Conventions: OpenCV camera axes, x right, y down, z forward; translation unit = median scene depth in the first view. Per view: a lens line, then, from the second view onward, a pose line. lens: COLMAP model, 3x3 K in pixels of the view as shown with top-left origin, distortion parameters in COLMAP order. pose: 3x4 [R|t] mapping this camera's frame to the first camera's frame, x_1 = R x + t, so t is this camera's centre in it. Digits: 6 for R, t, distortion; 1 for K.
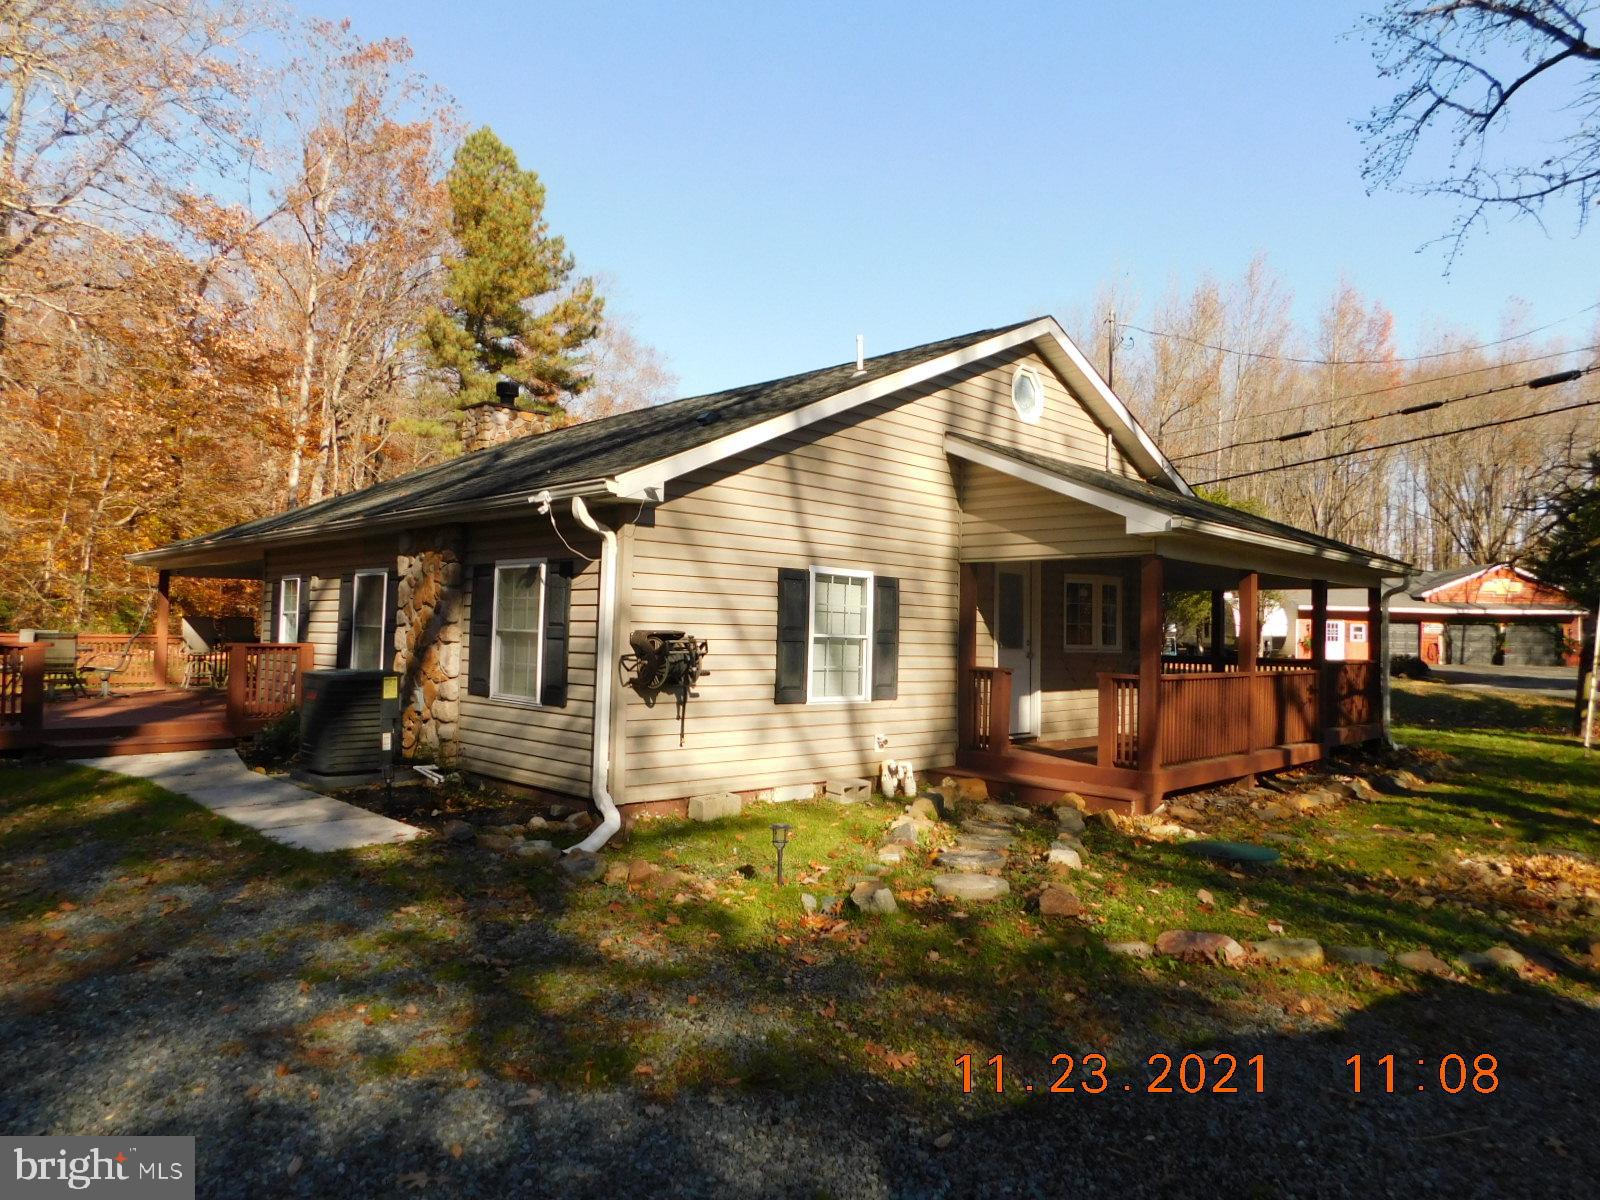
lens RADIAL K [[1051.2, 0, 805.6], [0, 1051.2, 590.6], [0, 0, 1]] dist [-0.058930, 0.036474]
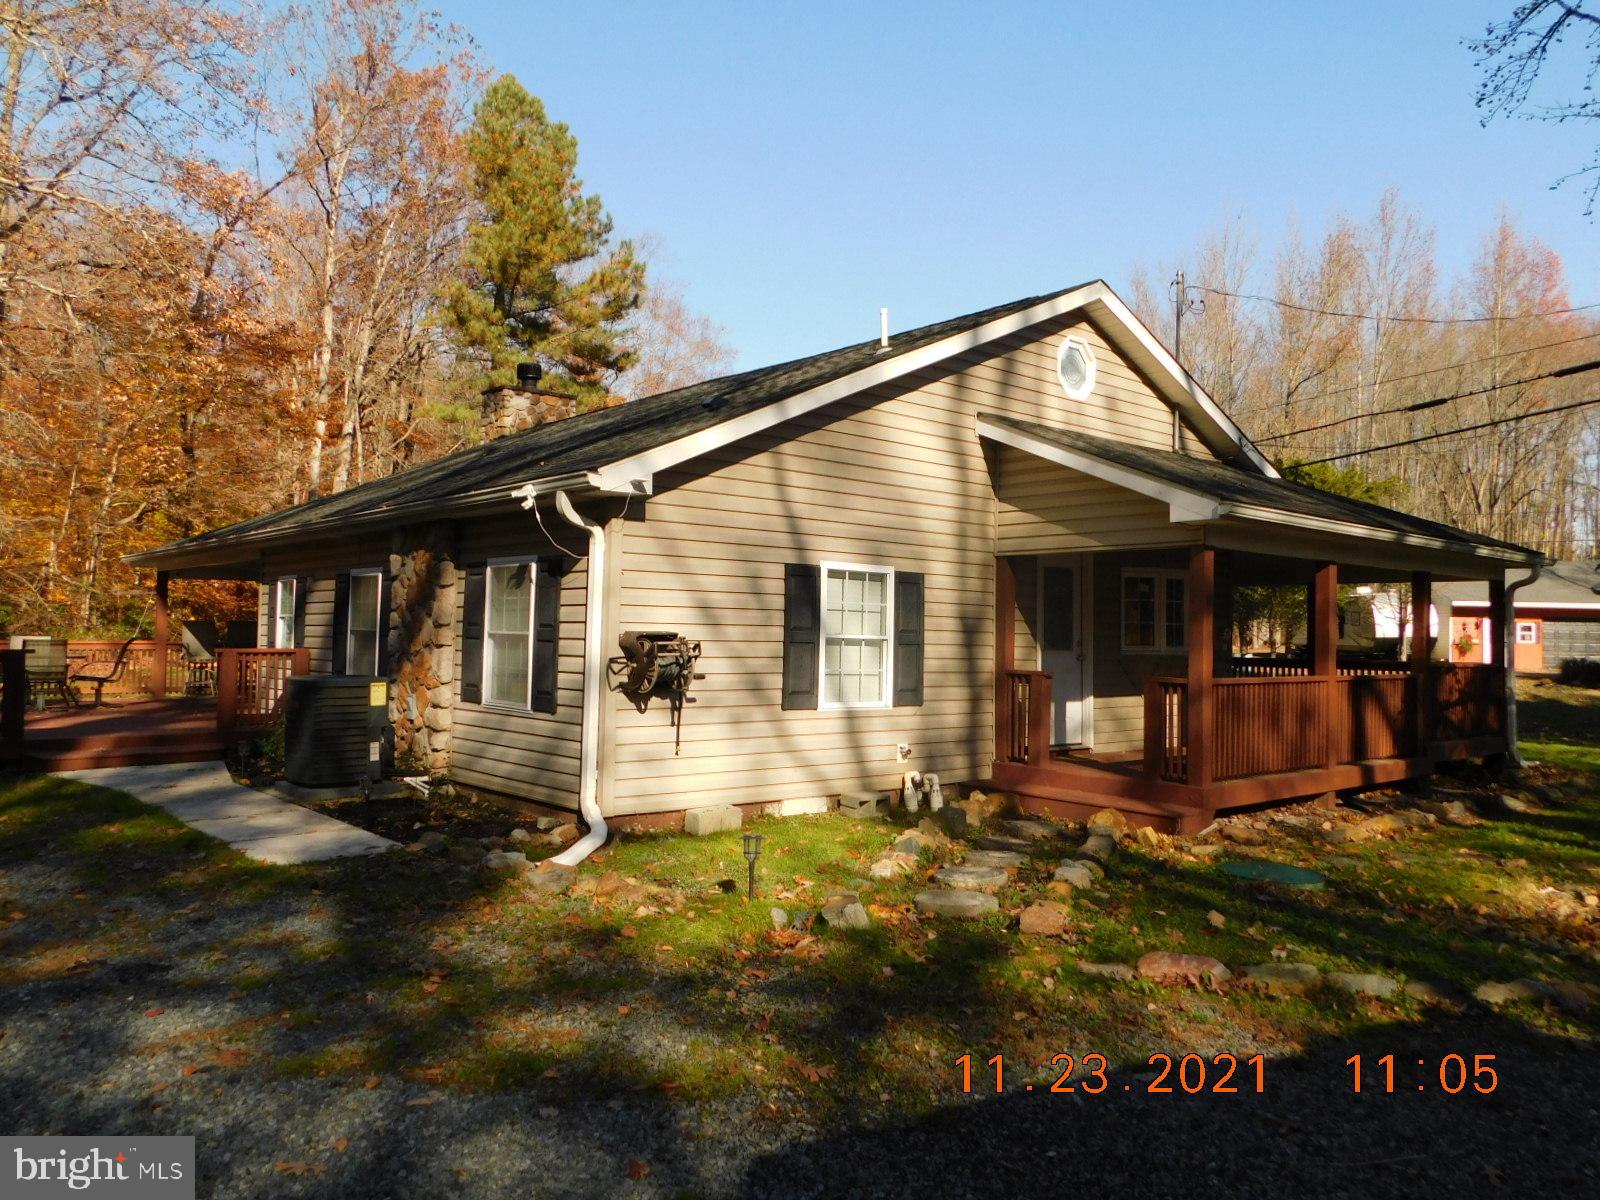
lens RADIAL K [[1179.8, 0, 811.5], [0, 1179.8, 605.4], [0, 0, 1]] dist [-0.005335, -0.009623]
pose [[0.997669, -0.006639, -0.067918, 0.060994], [0.007662, 0.999861, 0.014811, -0.000089], [0.067811, -0.015296, 0.997581, -0.033925]]
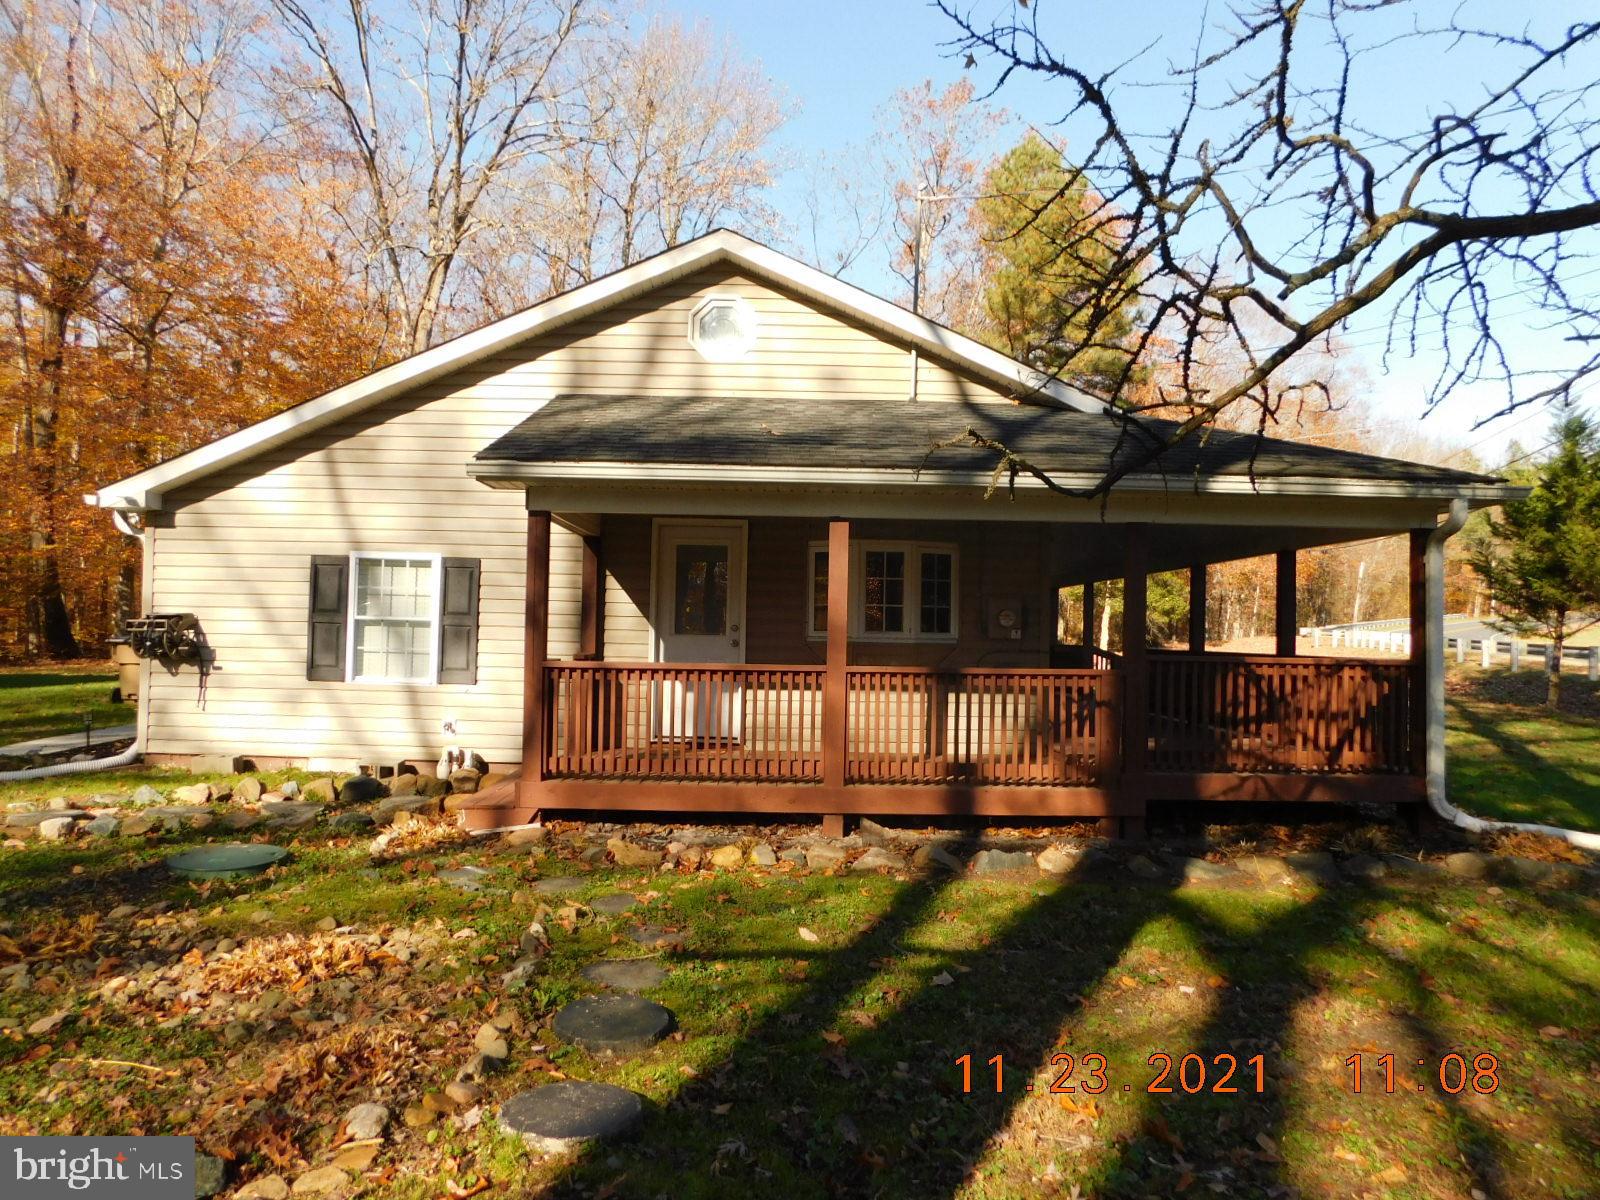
lens RADIAL K [[1051.2, 0, 802.3], [0, 1051.2, 600.2], [0, 0, 1]] dist [-0.058930, 0.036474]
pose [[0.712057, -0.031274, -0.701424, 0.972748], [0.027012, 0.999488, -0.017143, 0.051041], [0.701602, -0.006740, 0.712538, 0.528895]]
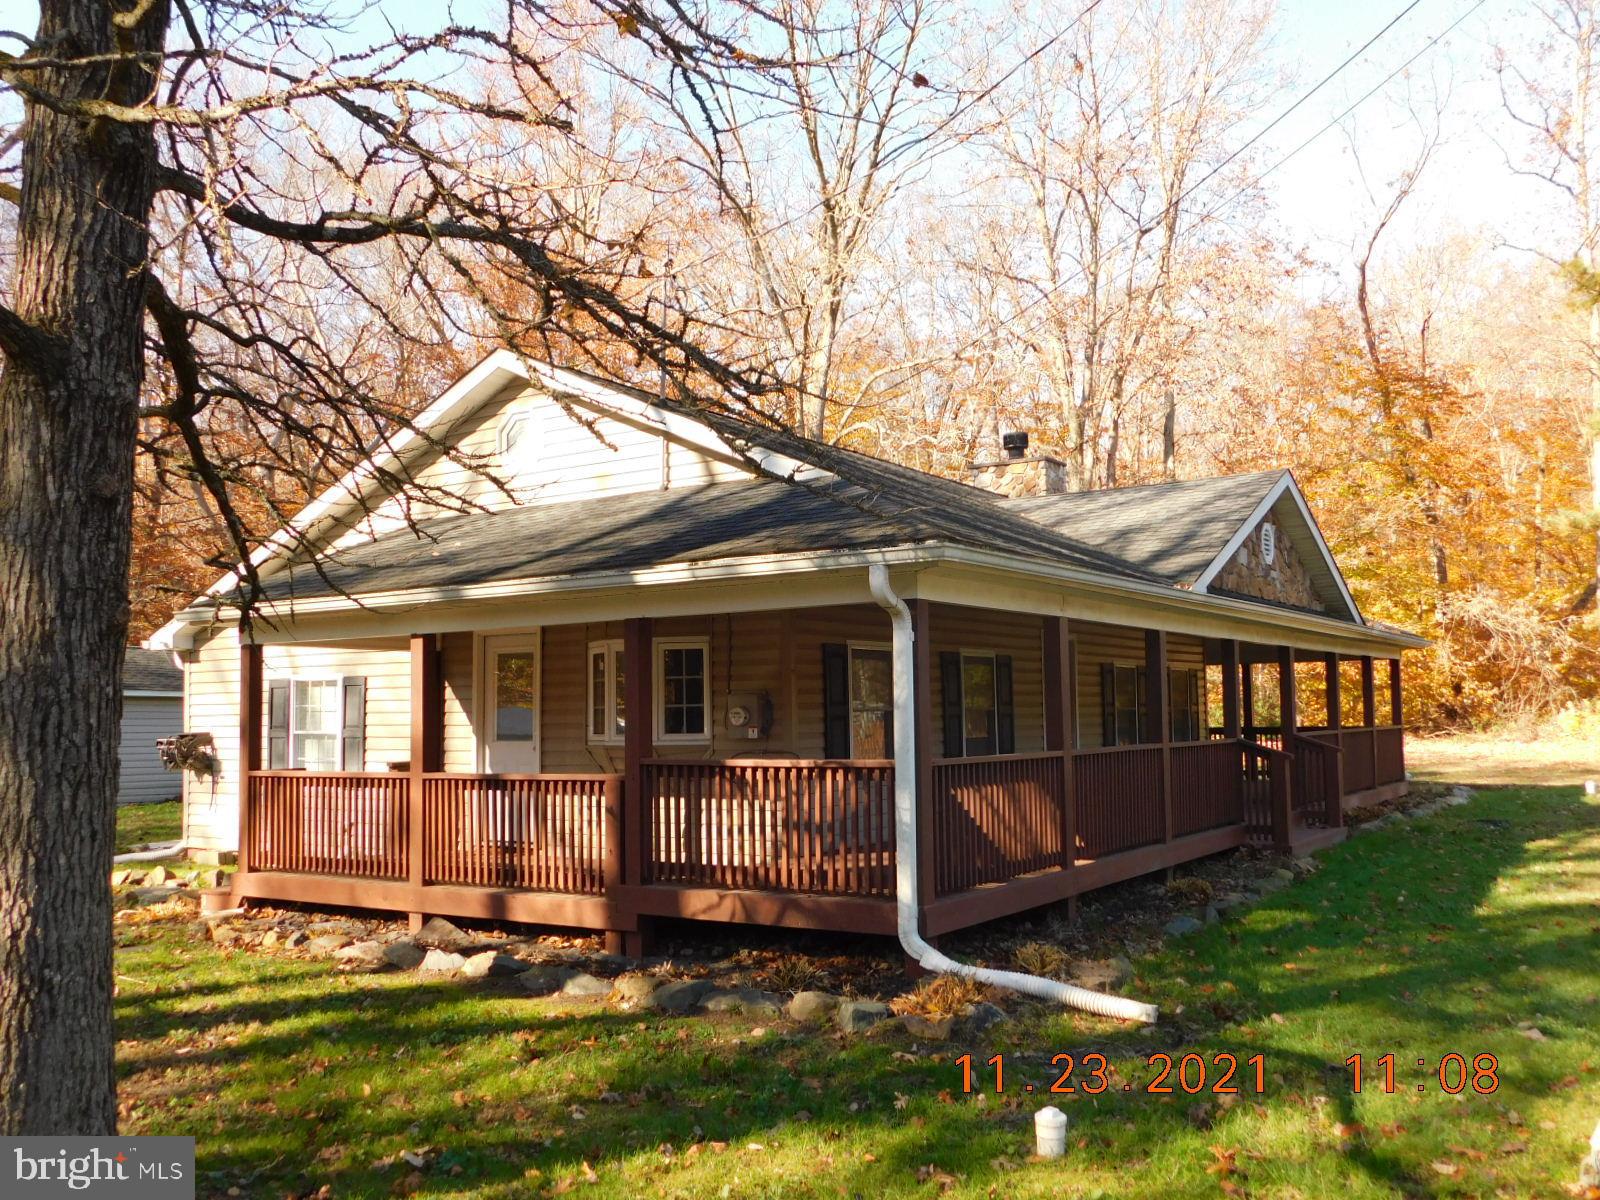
lens RADIAL K [[1395.0, 0, 805.9], [0, 1395.0, 607.3], [0, 0, 1]] dist [-0.008683, -0.003719]
pose [[0.197560, -0.102777, -0.974888, 1.572731], [0.058430, 0.993955, -0.092947, 0.076697], [0.978548, -0.038600, 0.202371, 1.162059]]
